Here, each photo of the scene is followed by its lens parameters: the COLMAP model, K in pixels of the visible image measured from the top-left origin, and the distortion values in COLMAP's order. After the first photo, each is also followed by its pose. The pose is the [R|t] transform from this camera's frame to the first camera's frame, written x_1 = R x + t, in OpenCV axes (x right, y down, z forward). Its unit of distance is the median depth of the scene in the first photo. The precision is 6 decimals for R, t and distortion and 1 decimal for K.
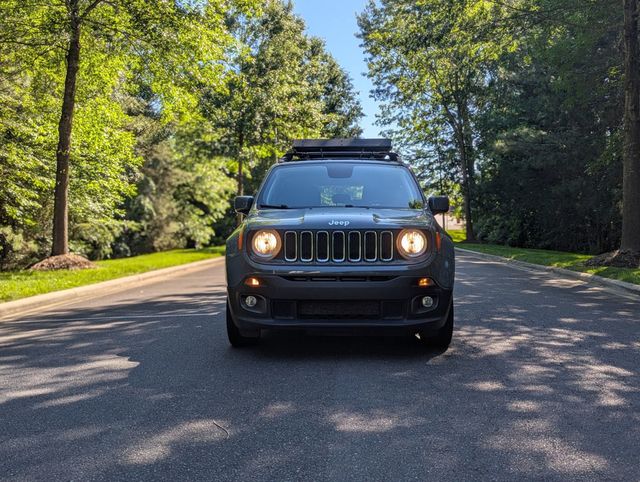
lens RADIAL K [[703.4, 0, 322.9], [0, 703.4, 258.2], [0, 0, 1]] dist [0.026061, -0.020502]
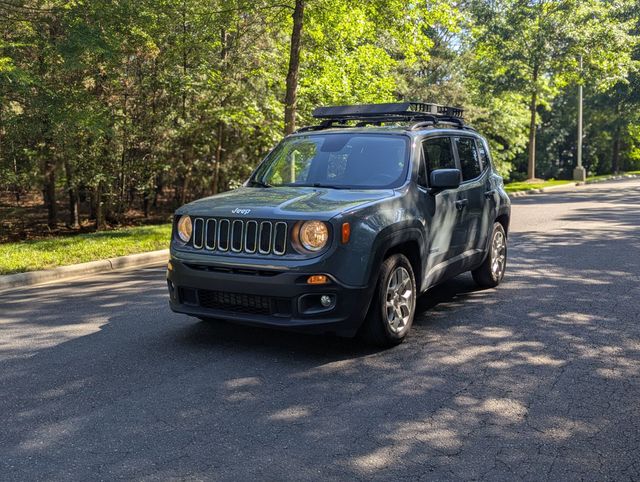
lens RADIAL K [[688.9, 0, 320.0], [0, 688.9, 241.0], [0, 0, 1]] dist [0.039276, 0.013774]
pose [[0.884803, 0.050454, -0.463225, 0.105014], [-0.014642, 0.996640, 0.080585, -0.016461], [0.465735, -0.064519, 0.882569, 0.042614]]
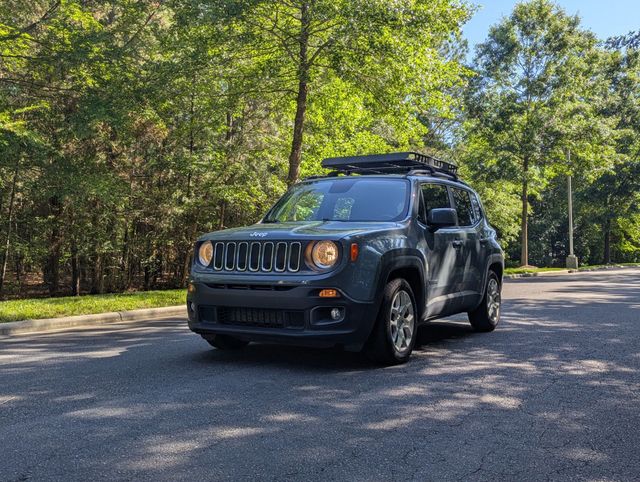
lens RADIAL K [[688.9, 0, 320.0], [0, 688.9, 241.0], [0, 0, 1]] dist [0.039276, 0.013774]
pose [[0.887722, 0.000196, -0.460379, 0.109935], [-0.027624, 0.998221, -0.052842, 0.002211], [0.459549, 0.059627, 0.886148, 0.024969]]
